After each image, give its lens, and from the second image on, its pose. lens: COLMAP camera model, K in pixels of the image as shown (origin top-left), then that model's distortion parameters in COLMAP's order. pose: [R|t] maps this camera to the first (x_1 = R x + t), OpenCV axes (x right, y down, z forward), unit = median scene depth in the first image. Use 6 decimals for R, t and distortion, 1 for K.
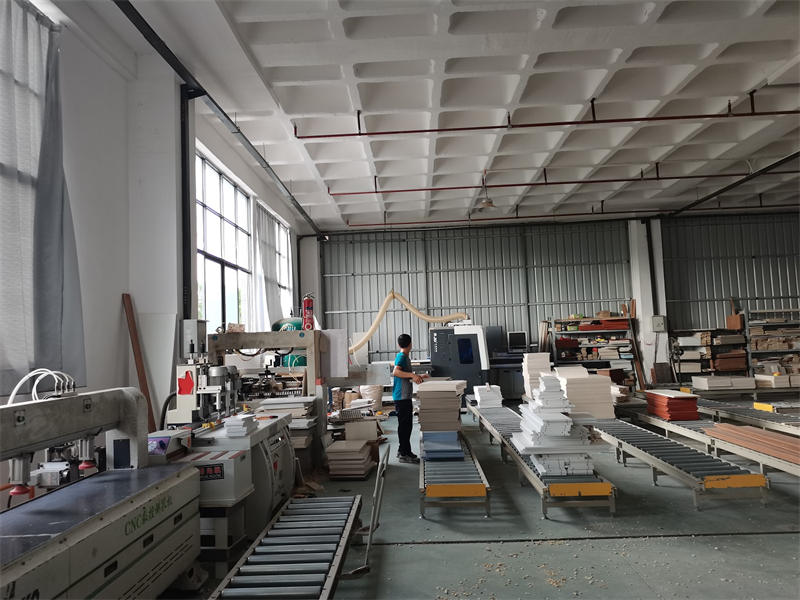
lens RADIAL K [[606.1, 0, 402.0], [0, 606.1, 299.5], [0, 0, 1]] dist [0.026413, -0.007530]
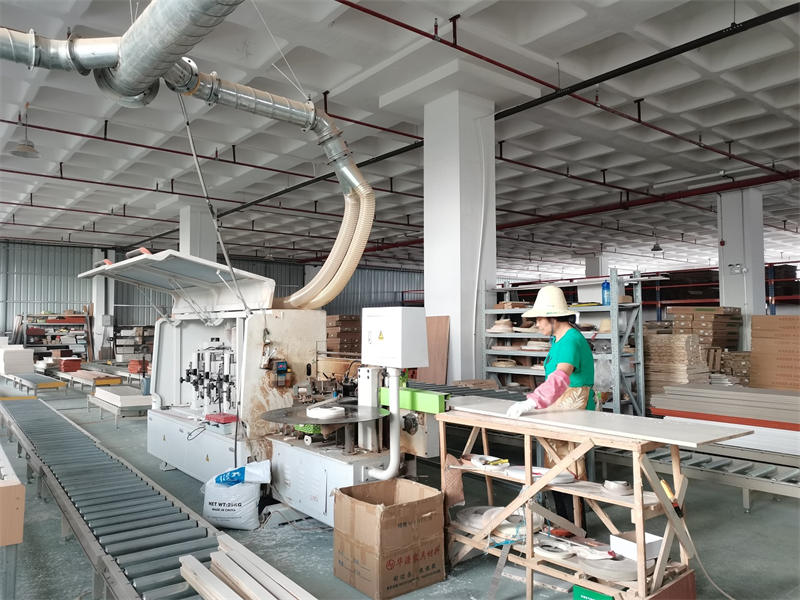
lens RADIAL K [[606.1, 0, 399.9], [0, 606.1, 304.5], [0, 0, 1]] dist [0.026413, -0.007530]
pose [[0.743780, 0.062038, 0.665539, -0.038448], [-0.074941, 0.997146, -0.009197, -0.038346], [-0.664210, -0.043036, 0.746306, -0.571061]]
